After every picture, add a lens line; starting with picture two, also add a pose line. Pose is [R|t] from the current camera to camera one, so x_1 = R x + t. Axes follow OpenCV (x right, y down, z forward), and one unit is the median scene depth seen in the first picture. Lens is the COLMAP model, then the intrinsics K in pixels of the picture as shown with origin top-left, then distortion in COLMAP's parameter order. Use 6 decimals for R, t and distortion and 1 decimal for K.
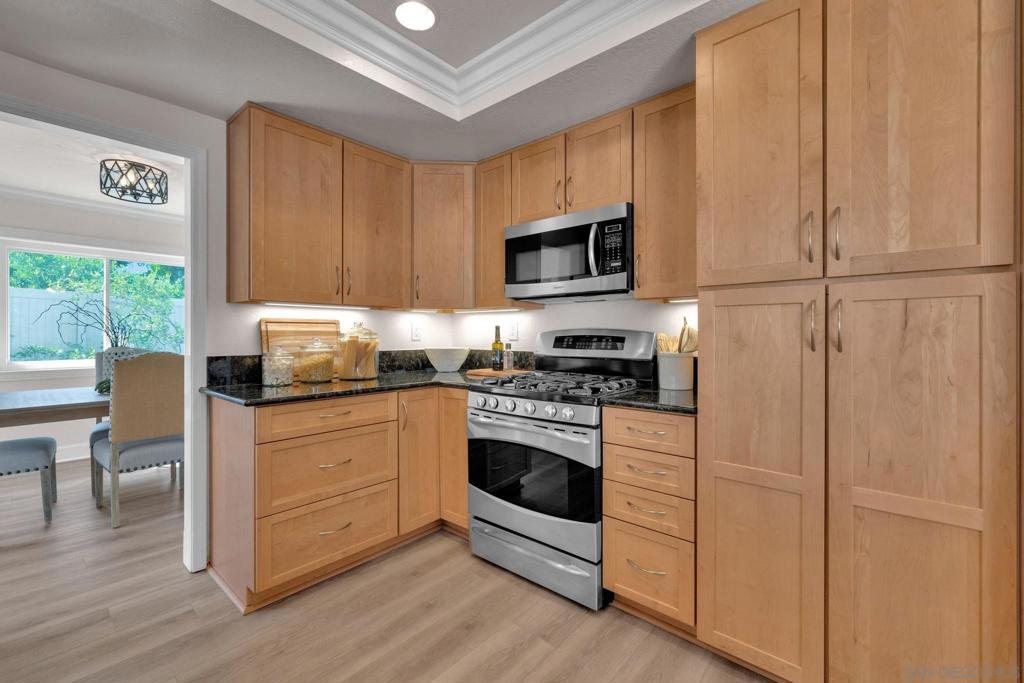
lens RADIAL K [[433.0, 0, 508.8], [0, 433.0, 334.5], [0, 0, 1]] dist [0.003646, -0.001627]
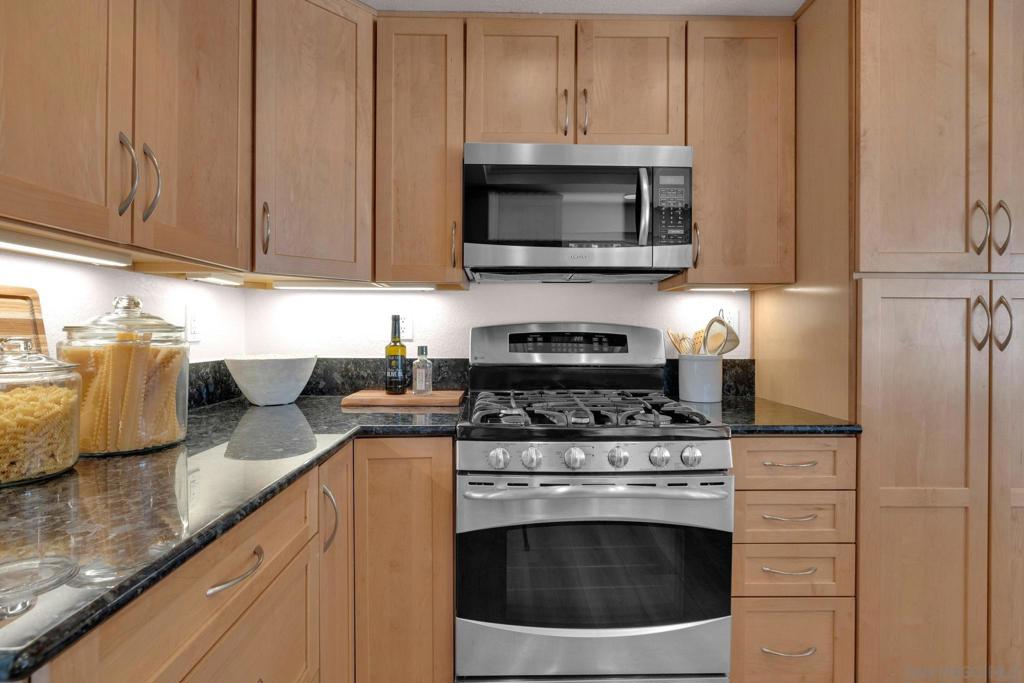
lens RADIAL K [[508.3, 0, 511.1], [0, 508.3, 331.5], [0, 0, 1]] dist [-0.005865, 0.000572]
pose [[0.742103, 0.002474, 0.670281, -0.446522], [-0.003790, 0.999993, 0.000505, 0.000126], [-0.670275, -0.002916, 0.742107, 0.501743]]
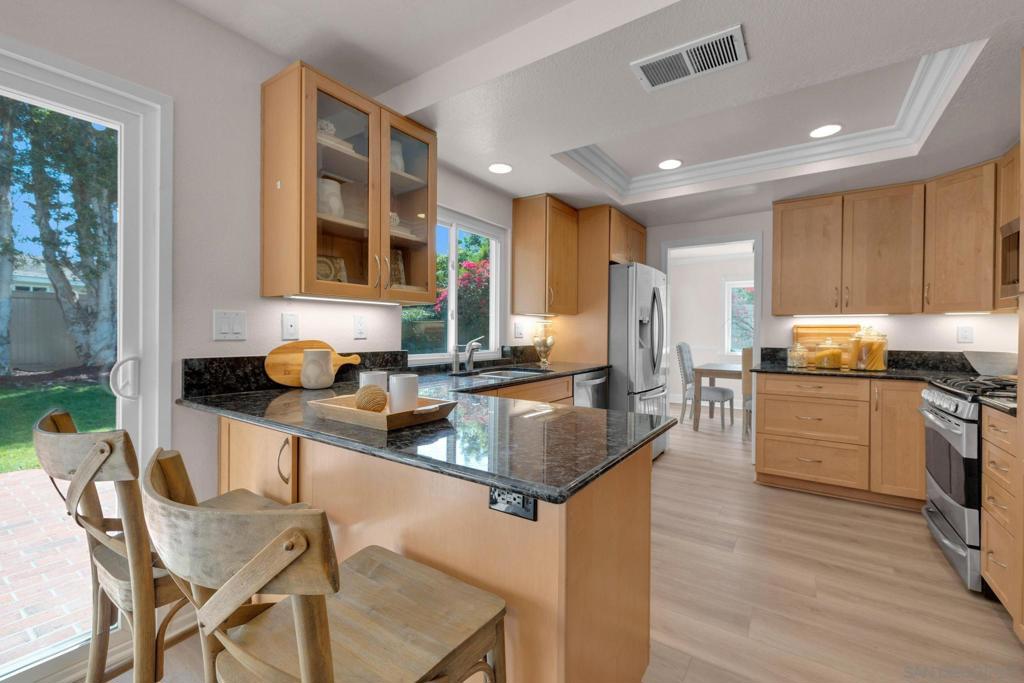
lens RADIAL K [[433.0, 0, 516.7], [0, 433.0, 334.4], [0, 0, 1]] dist [0.003646, -0.001627]
pose [[0.128965, 0.003354, -0.991643, 0.888298], [-0.008363, 0.999962, 0.002294, 0.001207], [0.991614, 0.007997, 0.128988, -0.217455]]
